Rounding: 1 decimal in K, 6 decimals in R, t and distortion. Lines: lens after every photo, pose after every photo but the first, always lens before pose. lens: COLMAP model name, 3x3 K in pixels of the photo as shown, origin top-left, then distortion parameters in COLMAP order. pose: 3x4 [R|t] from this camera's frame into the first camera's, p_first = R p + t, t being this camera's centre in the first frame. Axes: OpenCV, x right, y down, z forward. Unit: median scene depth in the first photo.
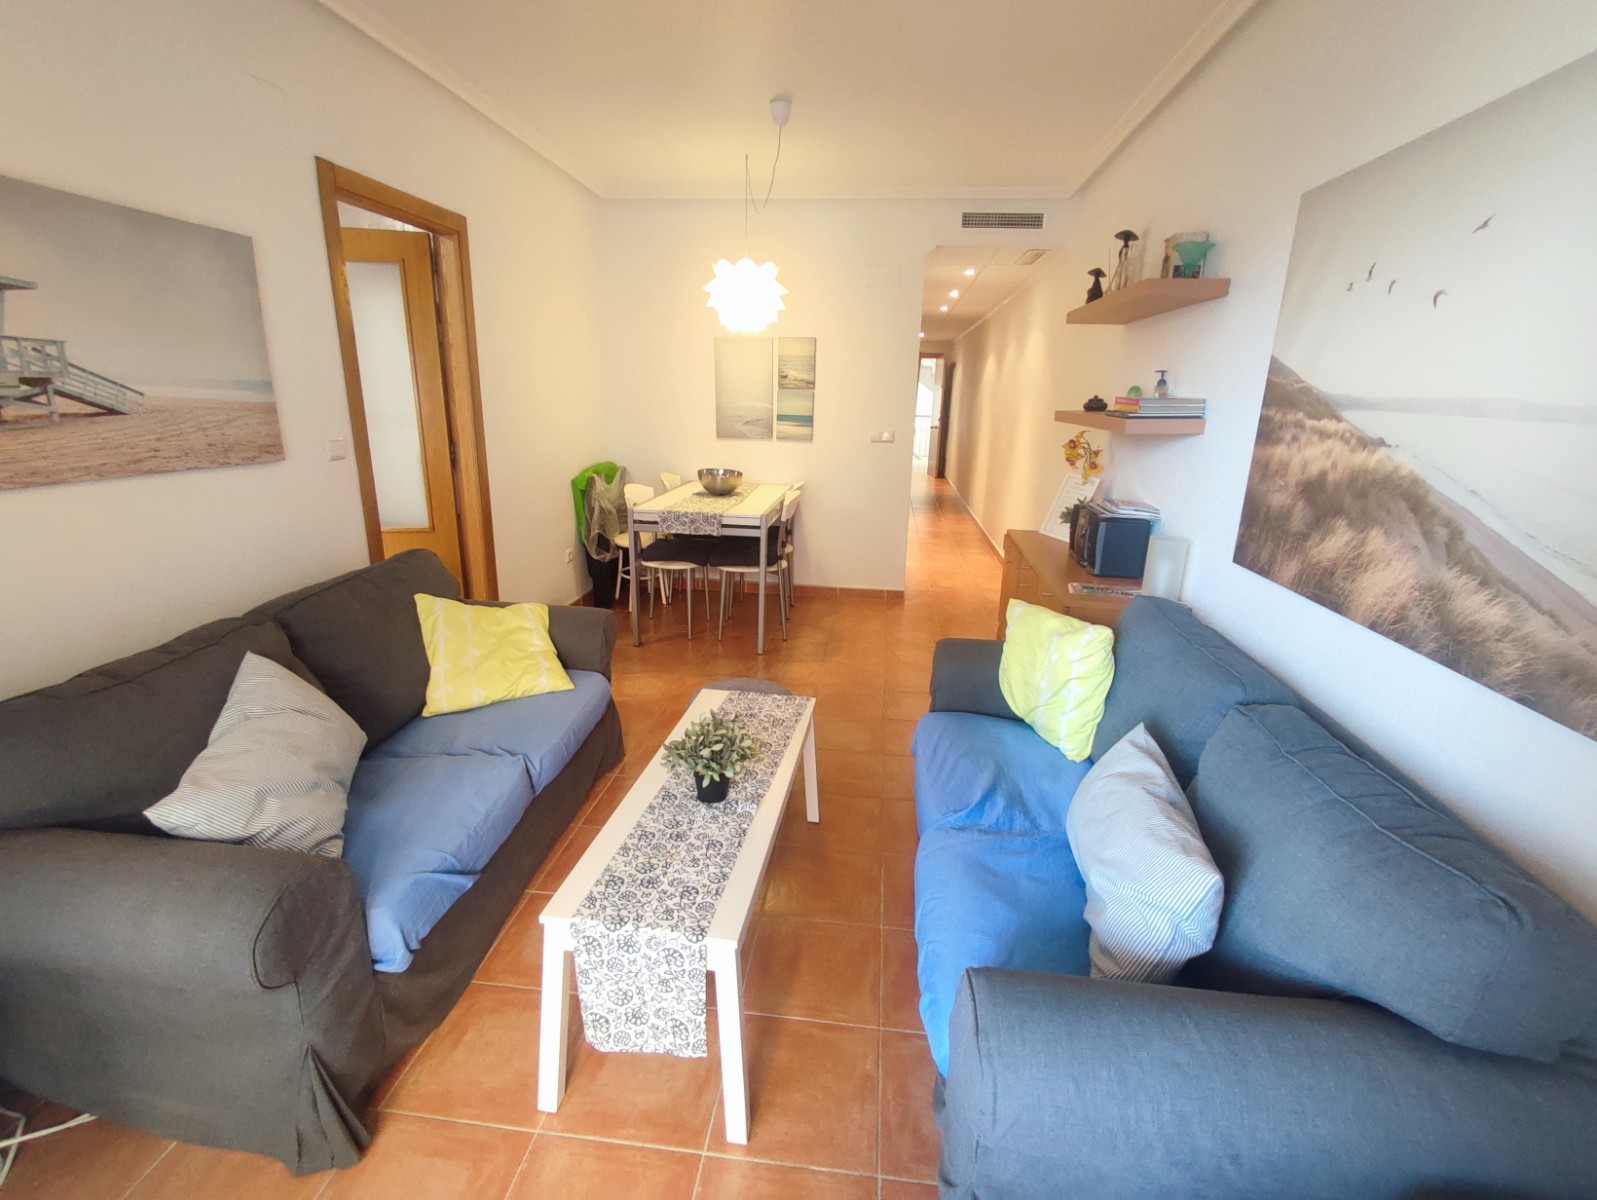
lens RADIAL K [[729.2, 0, 807.5], [0, 729.2, 600.0], [0, 0, 1]] dist [-0.005981, -0.001637]
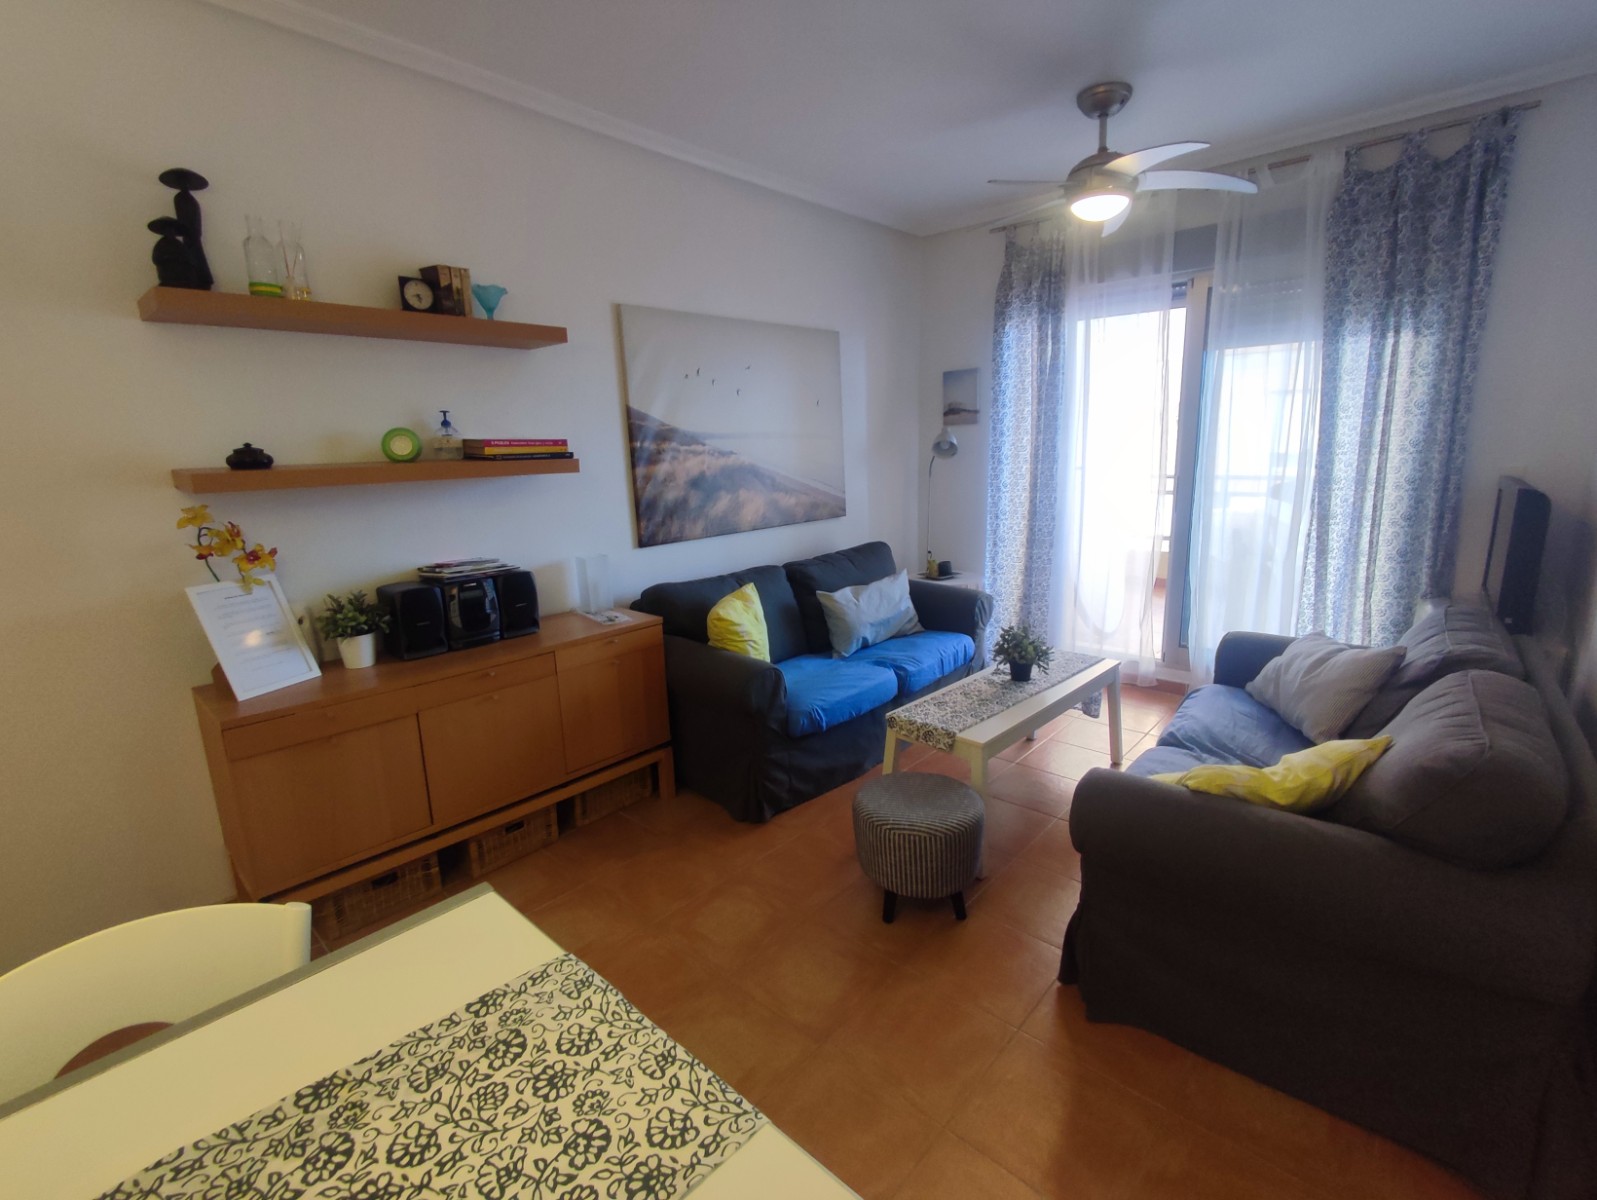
lens RADIAL K [[729.2, 0, 806.1], [0, 729.2, 594.7], [0, 0, 1]] dist [-0.005981, -0.001637]
pose [[-0.812027, -0.126221, 0.569807, -0.534819], [0.166772, 0.885439, 0.433803, -0.560912], [-0.559285, 0.447287, -0.697950, 1.931122]]
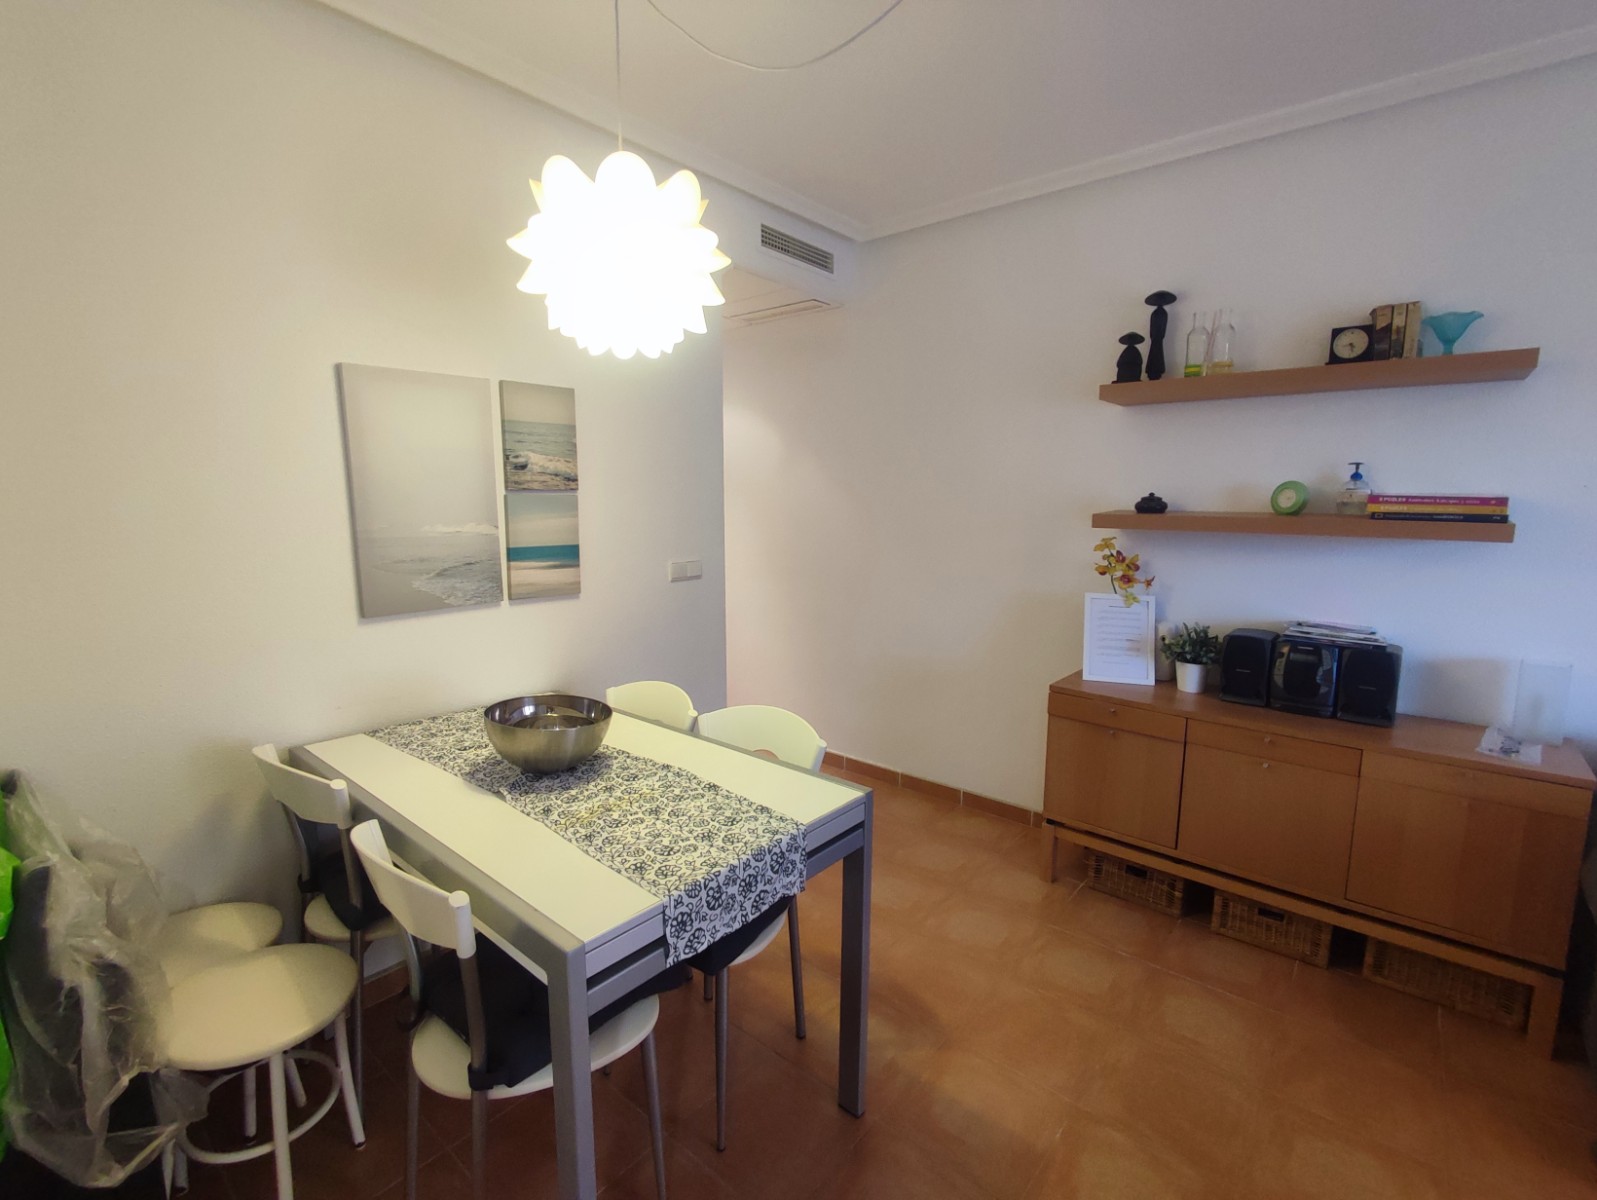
lens RADIAL K [[729.2, 0, 805.3], [0, 729.2, 598.2], [0, 0, 1]] dist [-0.005981, -0.001637]
pose [[0.554299, -0.140645, 0.820349, -0.723897], [0.239966, 0.970772, 0.004293, -0.418795], [-0.796975, 0.194476, 0.571848, 1.384770]]
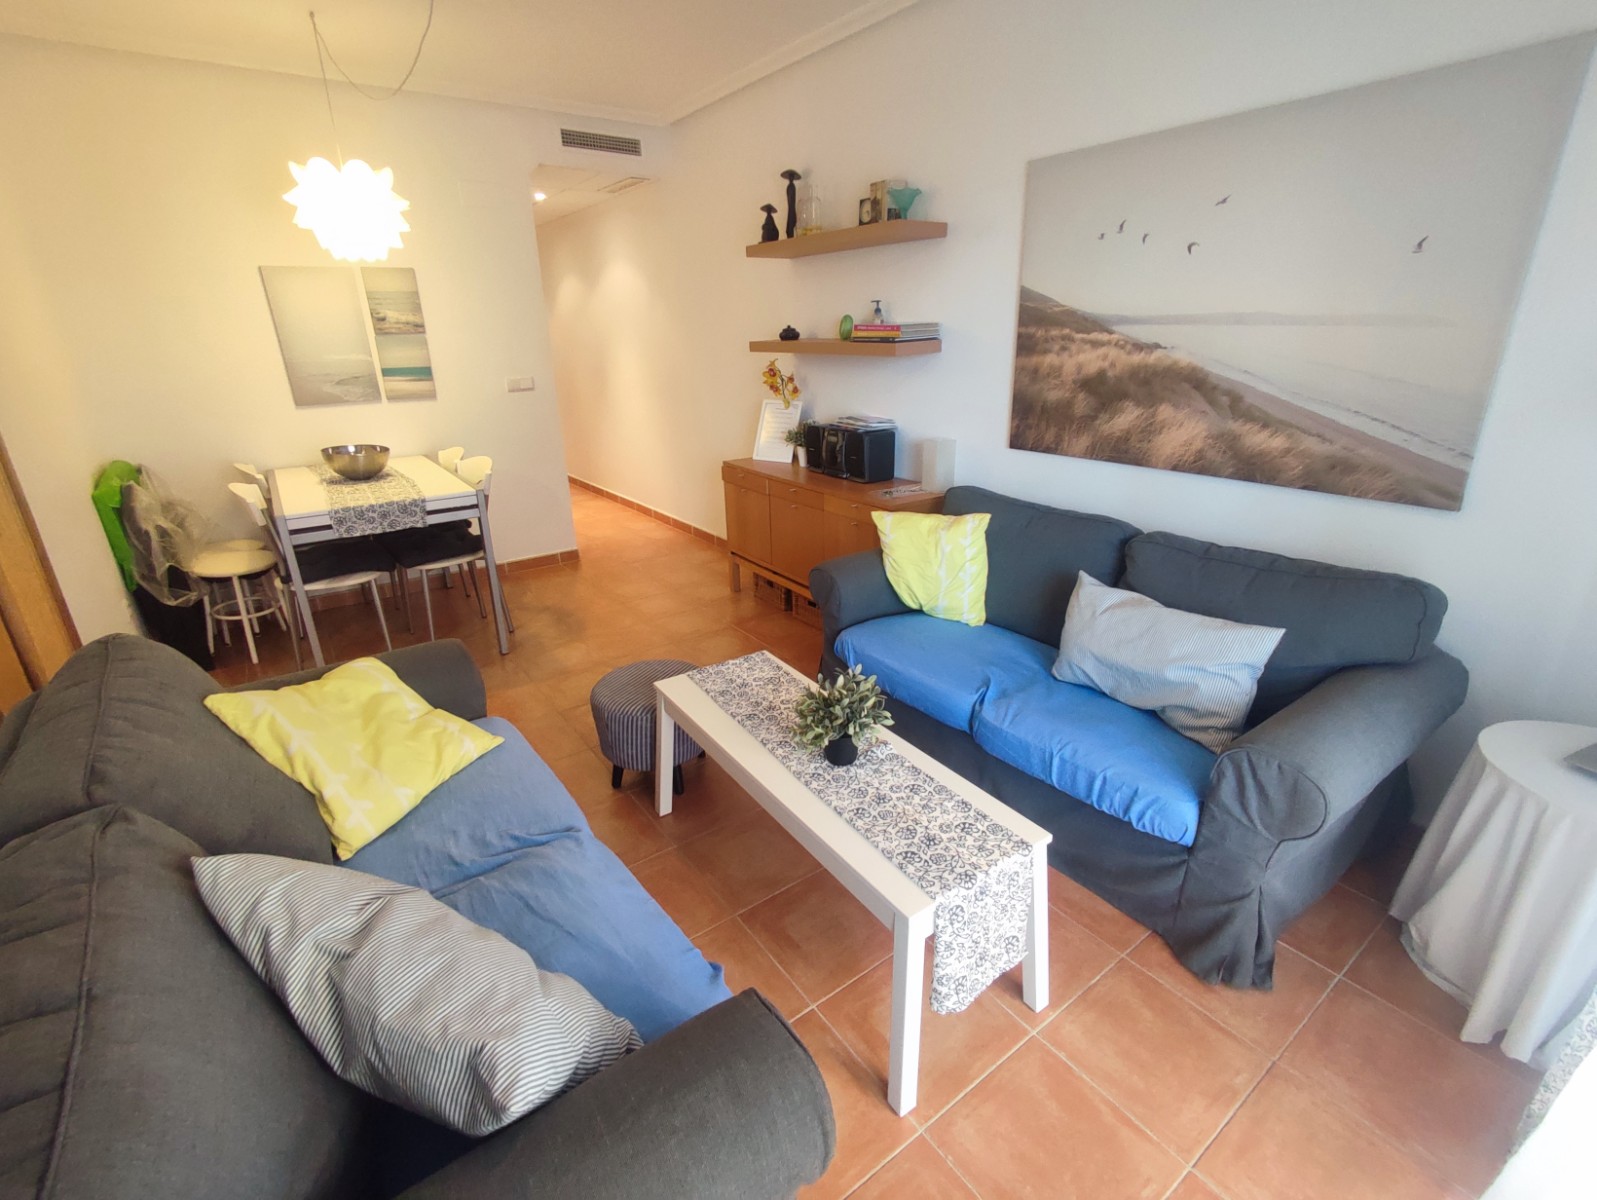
lens RADIAL K [[729.2, 0, 806.3], [0, 729.2, 596.7], [0, 0, 1]] dist [-0.005981, -0.001637]
pose [[0.735906, -0.270921, 0.620520, -0.596867], [0.222139, 0.962338, 0.156713, -0.084415], [-0.639607, 0.022515, 0.768373, 0.235402]]
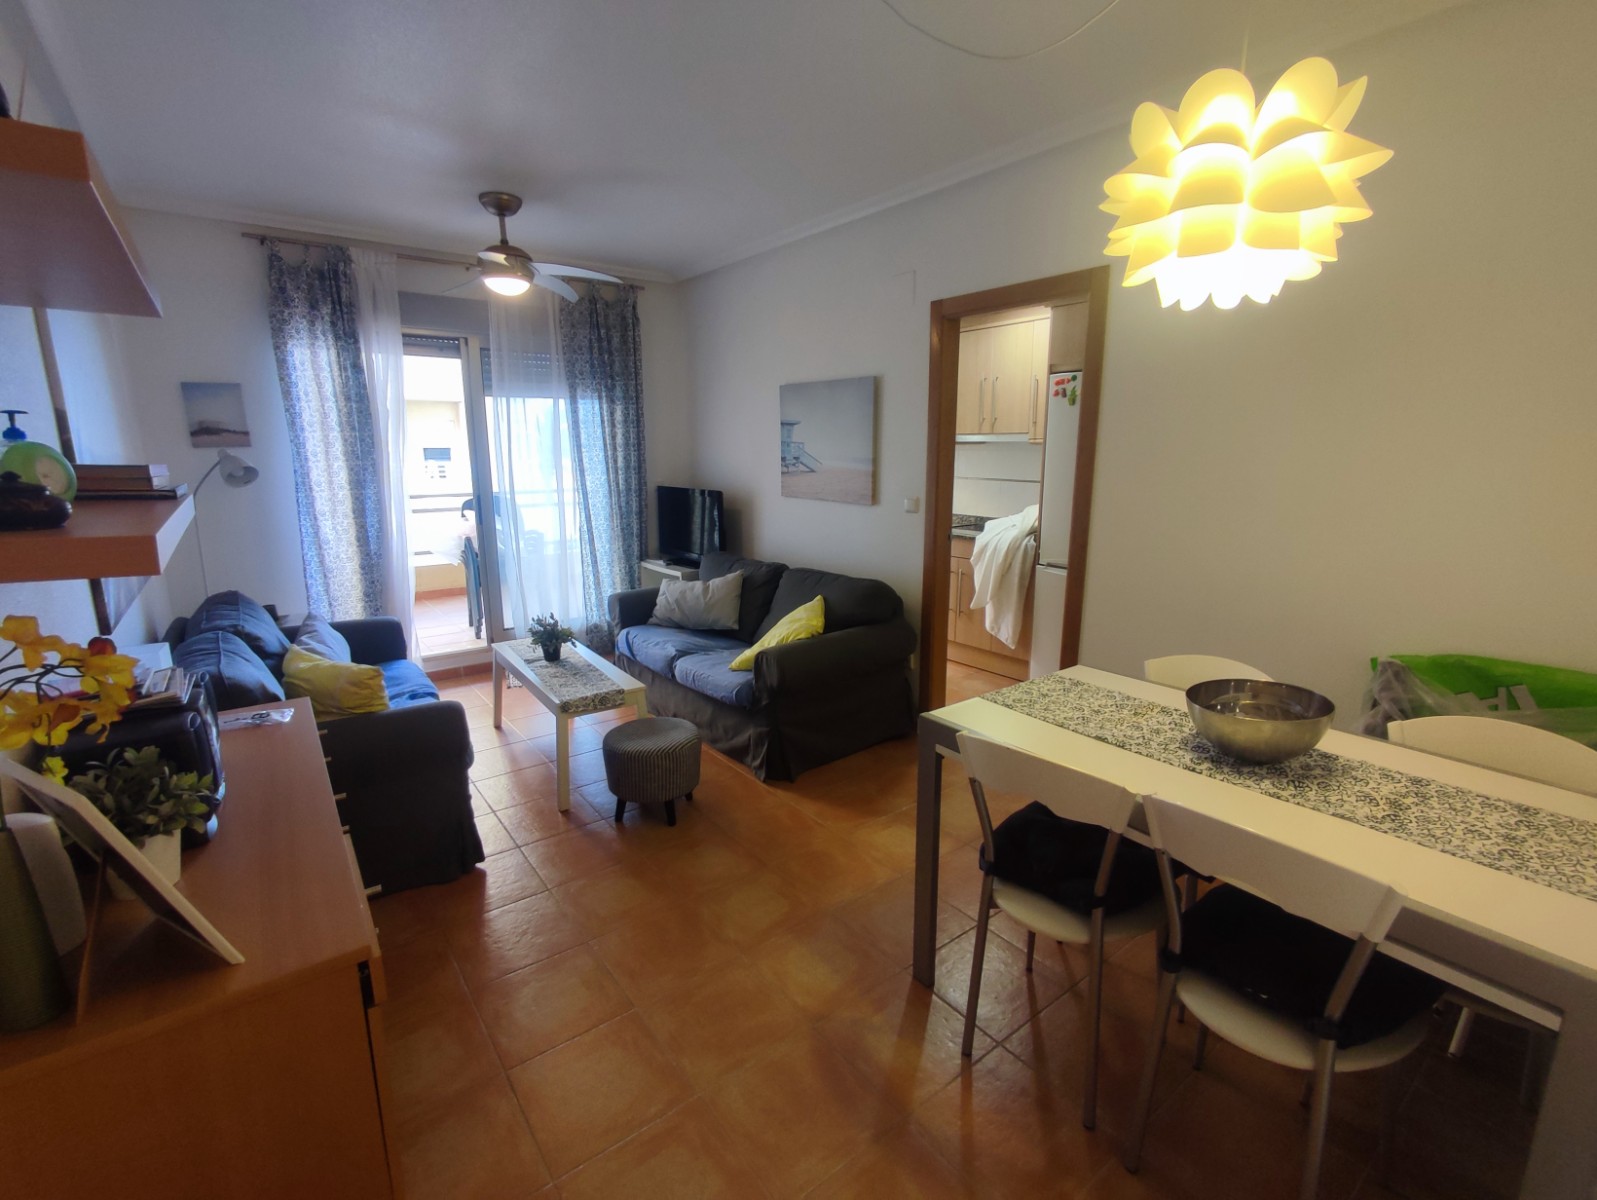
lens RADIAL K [[729.2, 0, 805.6], [0, 729.2, 591.6], [0, 0, 1]] dist [-0.005981, -0.001637]
pose [[-0.720153, 0.108081, -0.685345, 0.590900], [-0.210986, 0.906897, 0.364723, -0.638045], [0.660957, 0.407254, -0.630301, 2.201432]]
